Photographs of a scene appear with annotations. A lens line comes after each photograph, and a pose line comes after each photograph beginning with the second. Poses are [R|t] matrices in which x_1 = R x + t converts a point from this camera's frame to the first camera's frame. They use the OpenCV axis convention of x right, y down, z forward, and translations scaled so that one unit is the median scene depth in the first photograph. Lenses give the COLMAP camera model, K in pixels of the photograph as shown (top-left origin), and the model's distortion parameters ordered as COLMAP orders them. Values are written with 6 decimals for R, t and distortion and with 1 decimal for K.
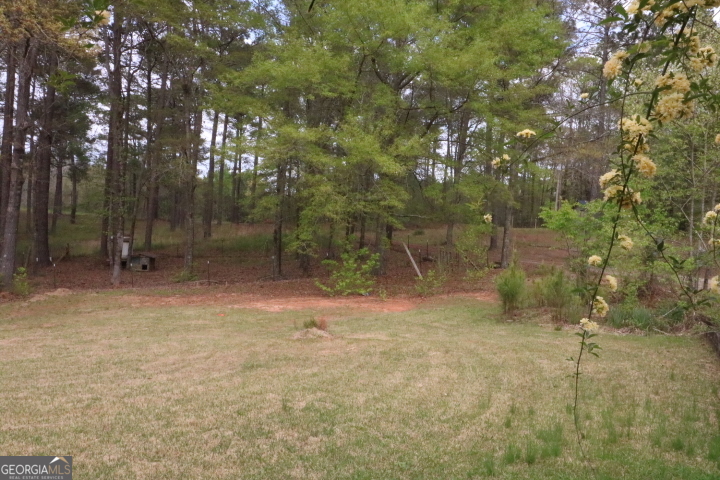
lens RADIAL K [[564.9, 0, 360.7], [0, 564.9, 237.6], [0, 0, 1]] dist [0.005262, 0.004492]
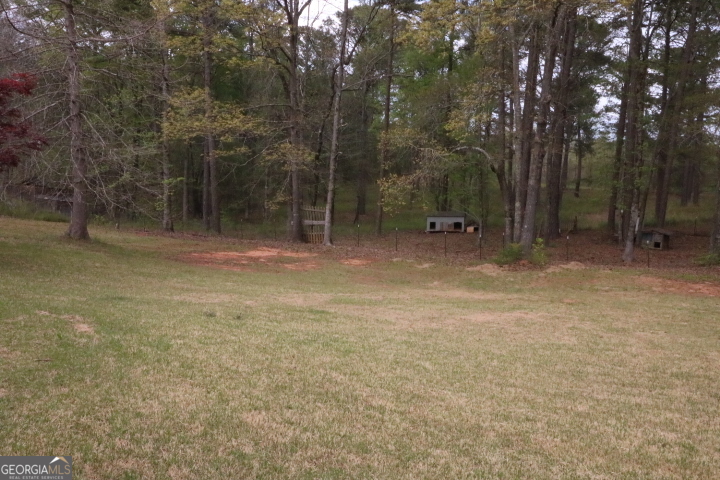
lens RADIAL K [[564.9, 0, 360.7], [0, 564.9, 237.6], [0, 0, 1]] dist [0.005262, 0.004492]
pose [[0.674862, 0.056333, -0.735791, -0.032470], [-0.022550, 0.998191, 0.055740, 0.000651], [0.737600, -0.021024, 0.674911, 0.033743]]
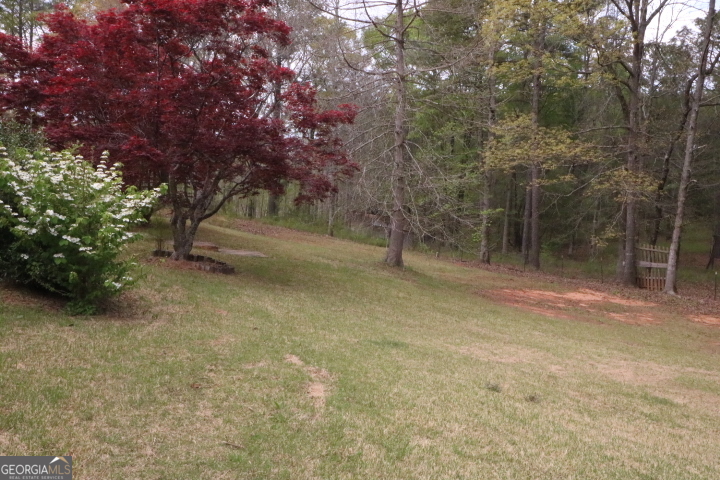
lens RADIAL K [[564.9, 0, 360.7], [0, 564.9, 237.6], [0, 0, 1]] dist [0.005262, 0.004492]
pose [[0.180618, 0.034284, -0.982956, -0.080264], [-0.063607, 0.997707, 0.023110, -0.000103], [0.981494, 0.058349, 0.182385, 0.068350]]
